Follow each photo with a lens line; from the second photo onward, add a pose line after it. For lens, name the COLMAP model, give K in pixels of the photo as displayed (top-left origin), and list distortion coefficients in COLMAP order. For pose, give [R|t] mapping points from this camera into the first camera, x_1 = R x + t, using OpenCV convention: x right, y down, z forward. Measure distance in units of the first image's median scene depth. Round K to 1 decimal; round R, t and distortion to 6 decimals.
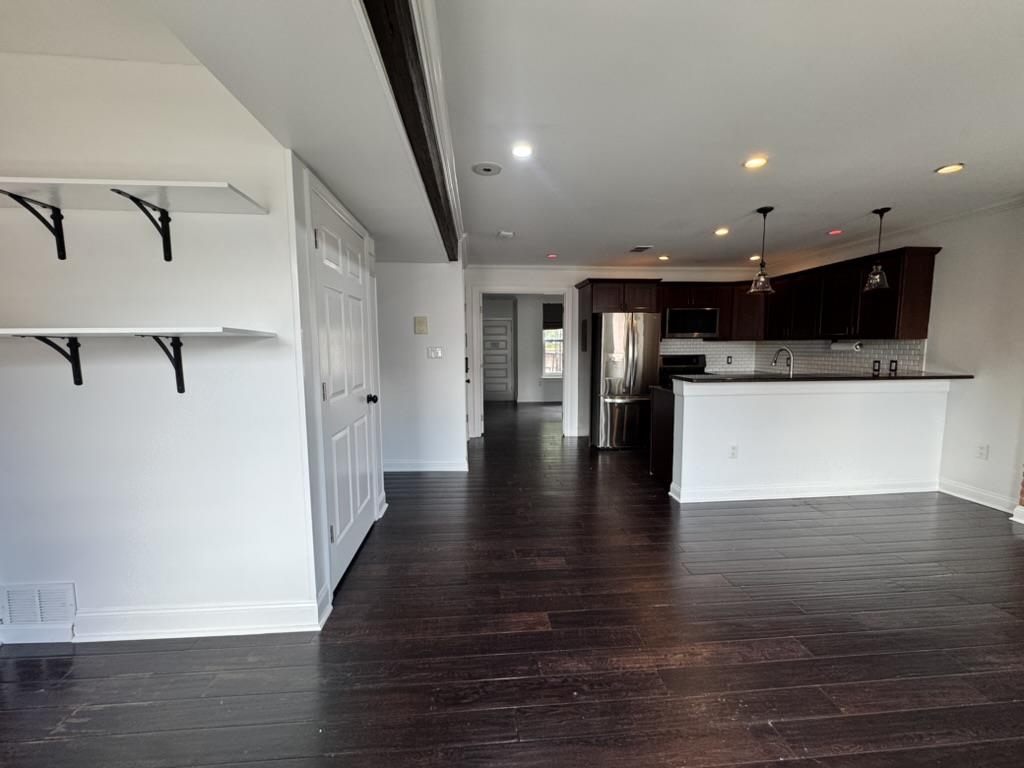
lens RADIAL K [[406.5, 0, 512.0], [0, 406.5, 384.0], [0, 0, 1]] dist [-0.002403, 0.000126]
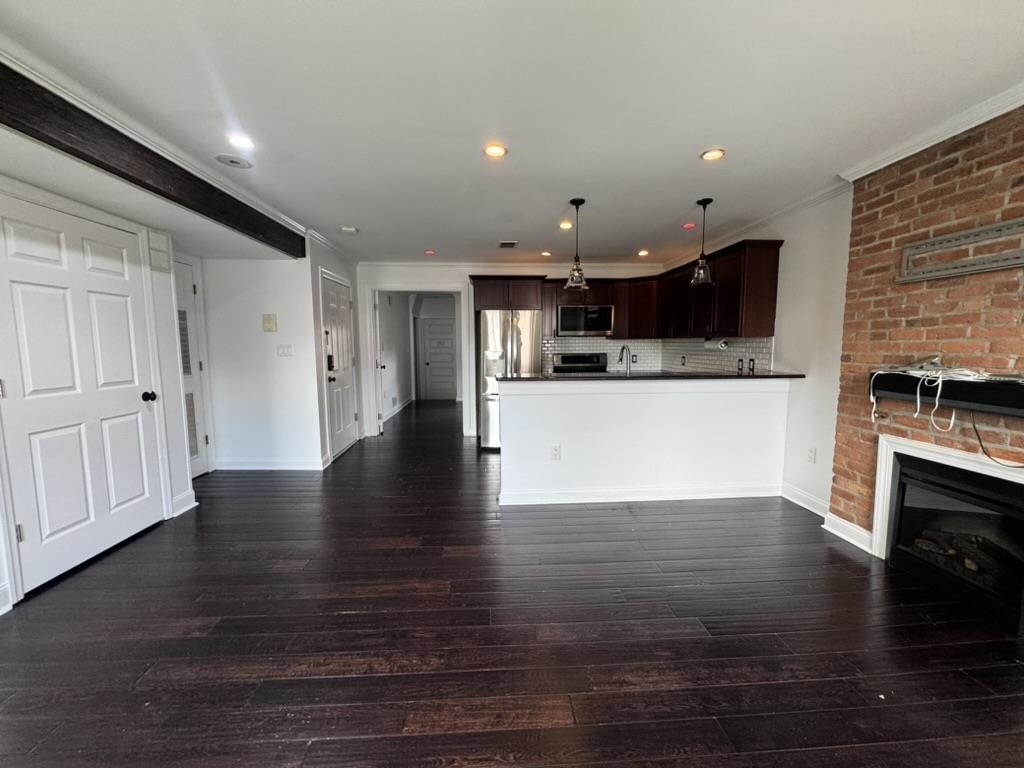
lens RADIAL K [[406.5, 0, 512.0], [0, 406.5, 384.0], [0, 0, 1]] dist [-0.002403, 0.000126]
pose [[0.999666, 0.003703, -0.025594, 0.420955], [-0.003643, 0.999991, 0.002389, 0.000851], [0.025602, -0.002295, 0.999670, 0.027219]]
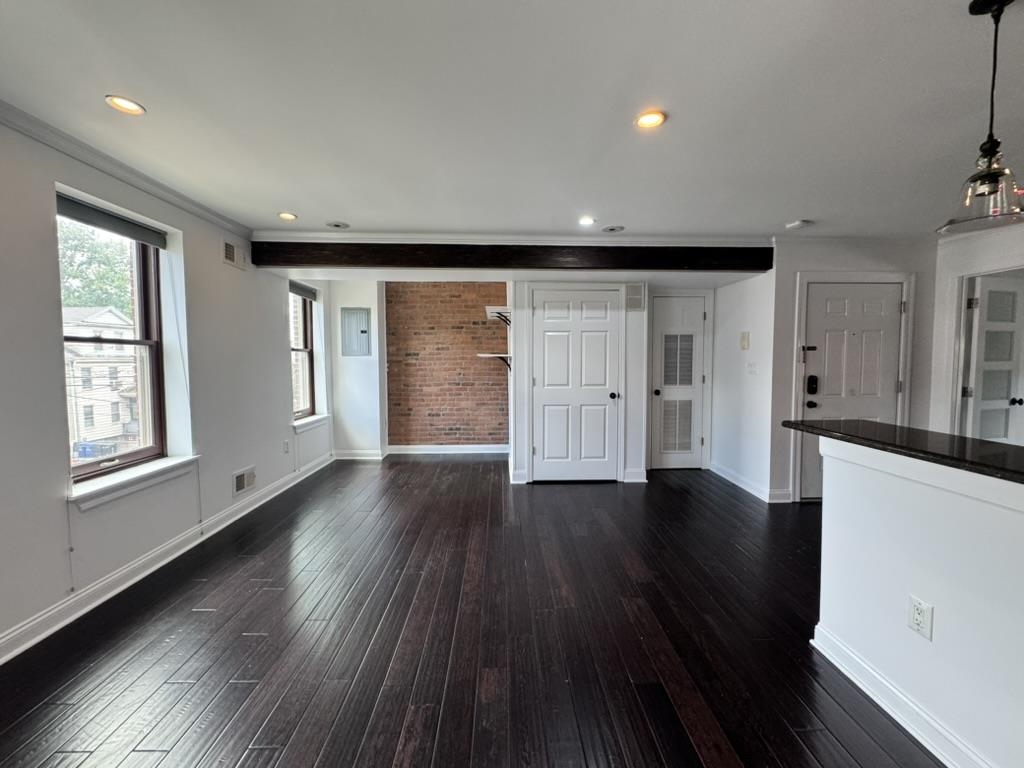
lens RADIAL K [[406.5, 0, 512.0], [0, 406.5, 384.0], [0, 0, 1]] dist [-0.002403, 0.000126]
pose [[-0.055506, 0.066174, -0.996263, 0.877349], [-0.095544, 0.992870, 0.071271, -0.058132], [0.993877, 0.099143, -0.048788, 0.522596]]
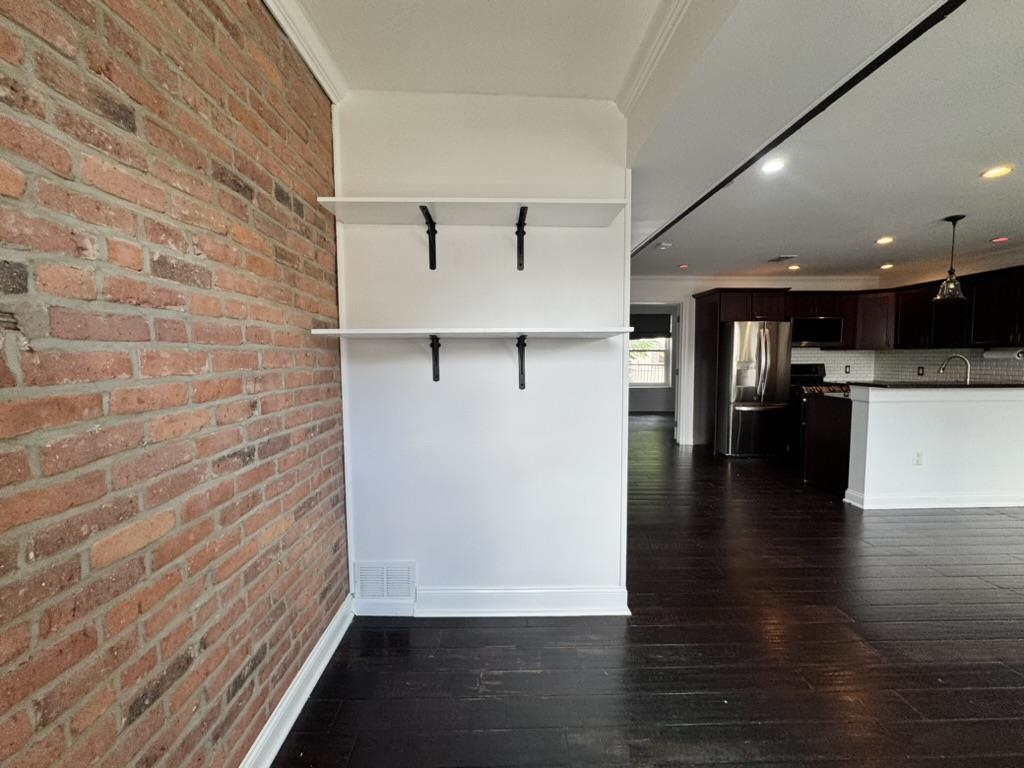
lens RADIAL K [[406.5, 0, 512.0], [0, 406.5, 384.0], [0, 0, 1]] dist [-0.002403, 0.000126]
pose [[0.998538, 0.005439, -0.053777, -0.358473], [-0.007054, 0.999529, -0.029876, 0.018681], [0.053589, 0.030212, 0.998106, -0.046278]]
